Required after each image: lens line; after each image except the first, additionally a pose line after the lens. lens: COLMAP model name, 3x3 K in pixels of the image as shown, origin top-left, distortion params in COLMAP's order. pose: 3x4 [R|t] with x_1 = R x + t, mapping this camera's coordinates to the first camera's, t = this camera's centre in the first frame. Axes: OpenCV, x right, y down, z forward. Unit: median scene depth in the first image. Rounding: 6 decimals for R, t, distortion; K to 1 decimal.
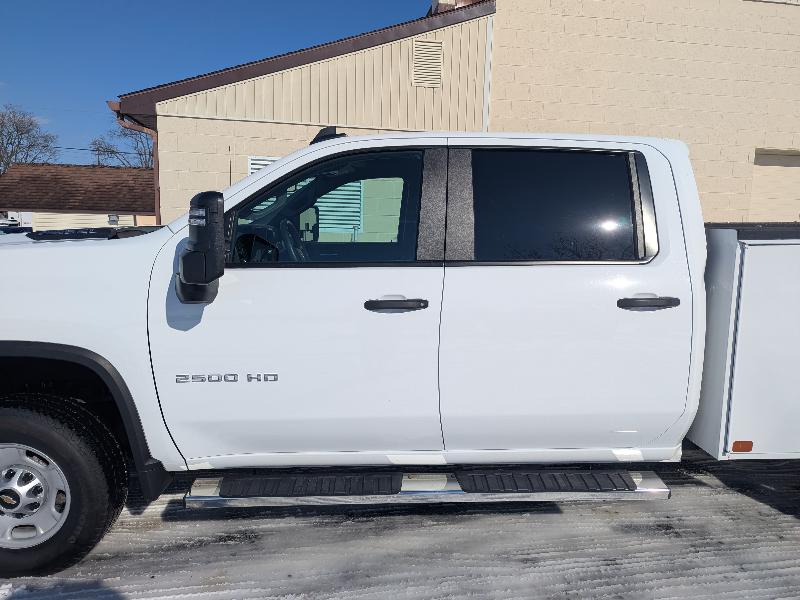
lens RADIAL K [[562.3, 0, 399.1], [0, 562.3, 303.6], [0, 0, 1]] dist [0.051411, -0.041761]
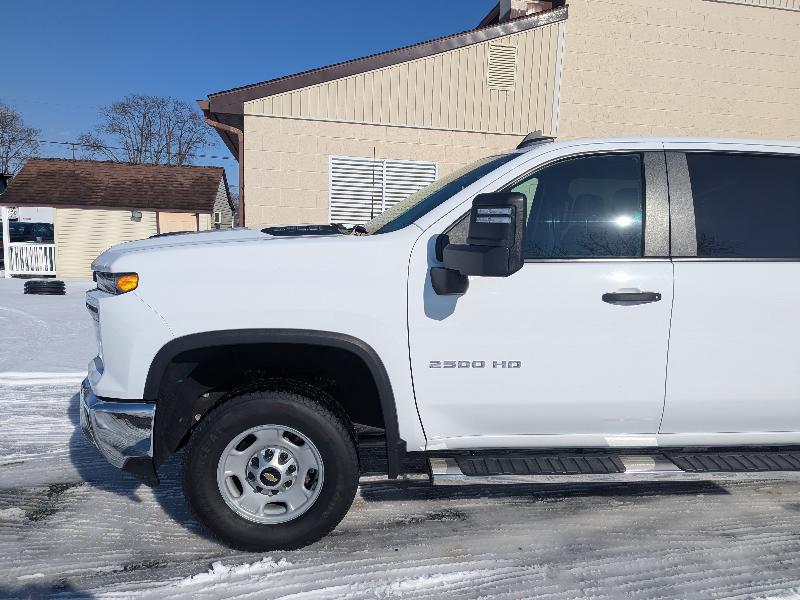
lens RADIAL K [[562.3, 0, 399.1], [0, 562.3, 303.6], [0, 0, 1]] dist [0.051411, -0.041761]
pose [[0.999472, 0.004214, 0.032229, -0.451055], [-0.004276, 0.999989, 0.001845, 0.012905], [-0.032220, -0.001981, 0.999479, -0.065882]]
